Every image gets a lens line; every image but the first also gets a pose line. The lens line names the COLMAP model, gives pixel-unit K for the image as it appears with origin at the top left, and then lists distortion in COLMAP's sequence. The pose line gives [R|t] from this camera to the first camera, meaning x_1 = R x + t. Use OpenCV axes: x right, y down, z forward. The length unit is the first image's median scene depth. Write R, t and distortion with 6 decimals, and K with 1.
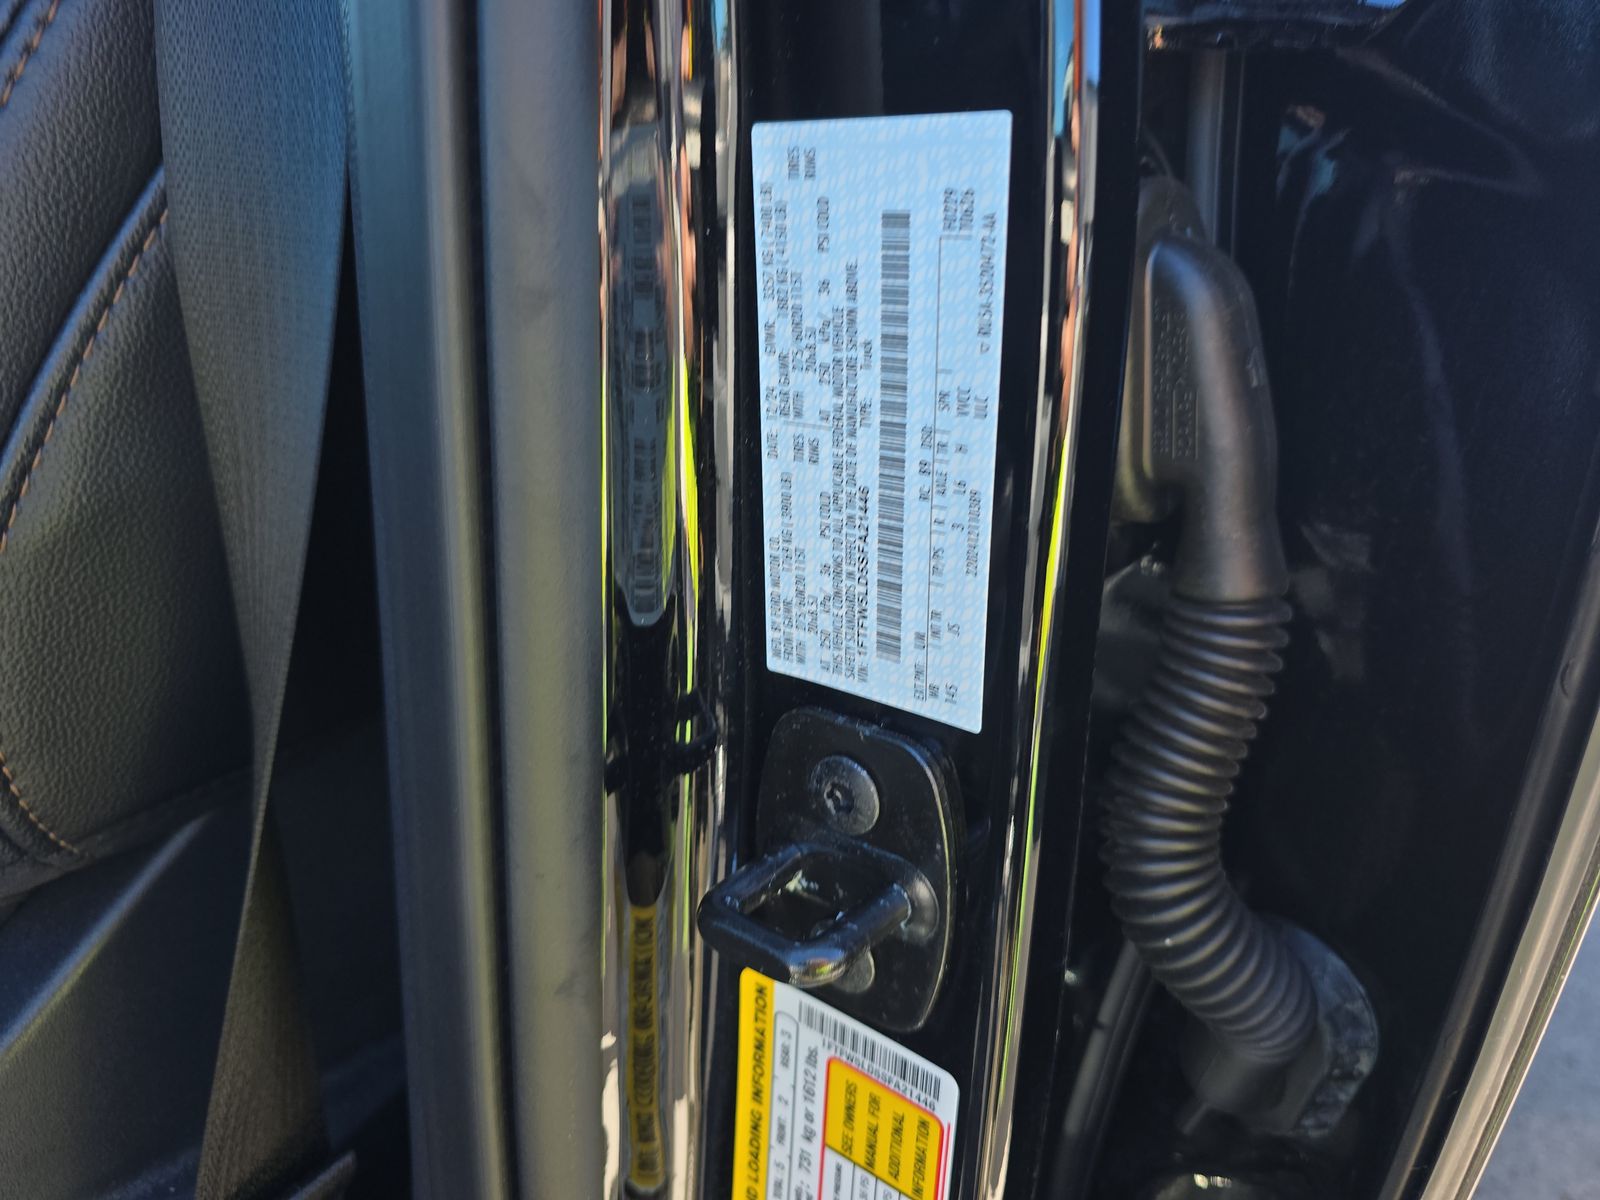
lens RADIAL K [[1040.0, 0, 791.5], [0, 1040.0, 593.9], [0, 0, 1]] dist [-0.005465, -0.003013]
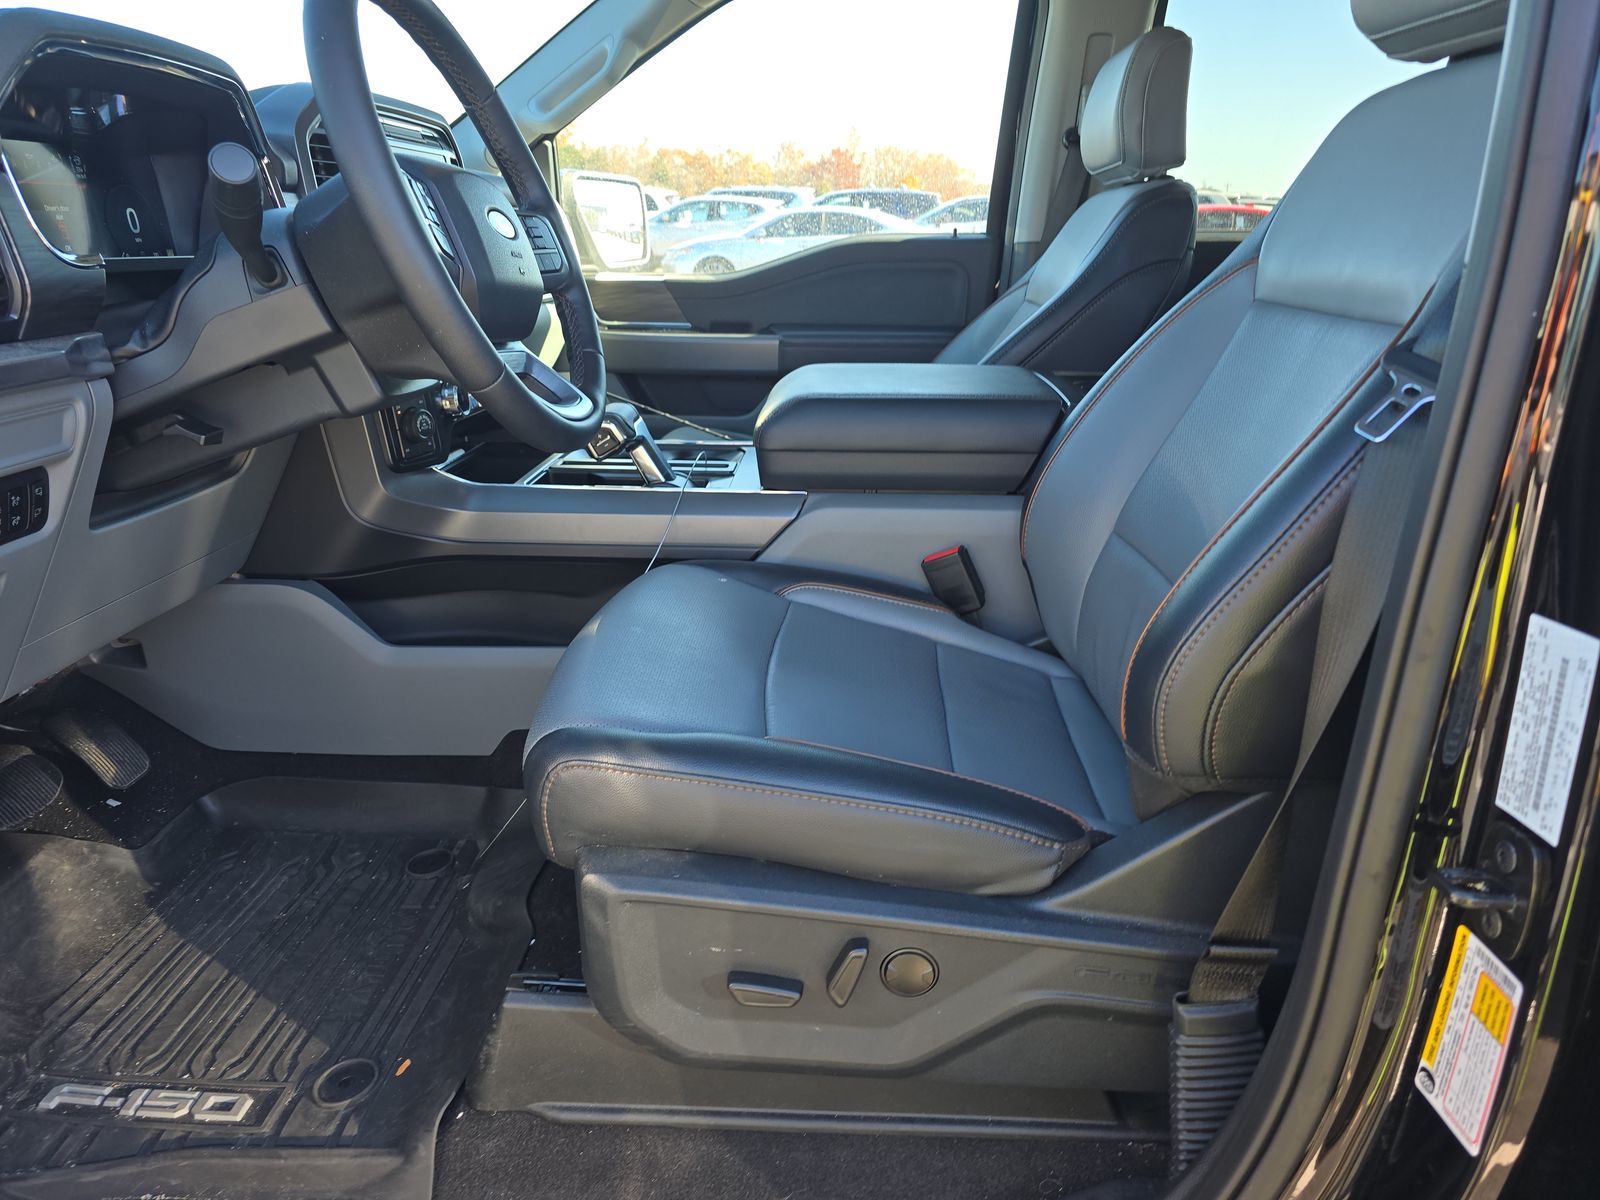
lens RADIAL K [[1040.0, 0, 790.9], [0, 1040.0, 605.7], [0, 0, 1]] dist [-0.005465, -0.003013]
pose [[0.549103, 0.212664, -0.808245, 1.091934], [-0.290771, 0.955279, 0.053808, -0.028253], [0.783542, 0.205468, 0.586383, -2.178273]]
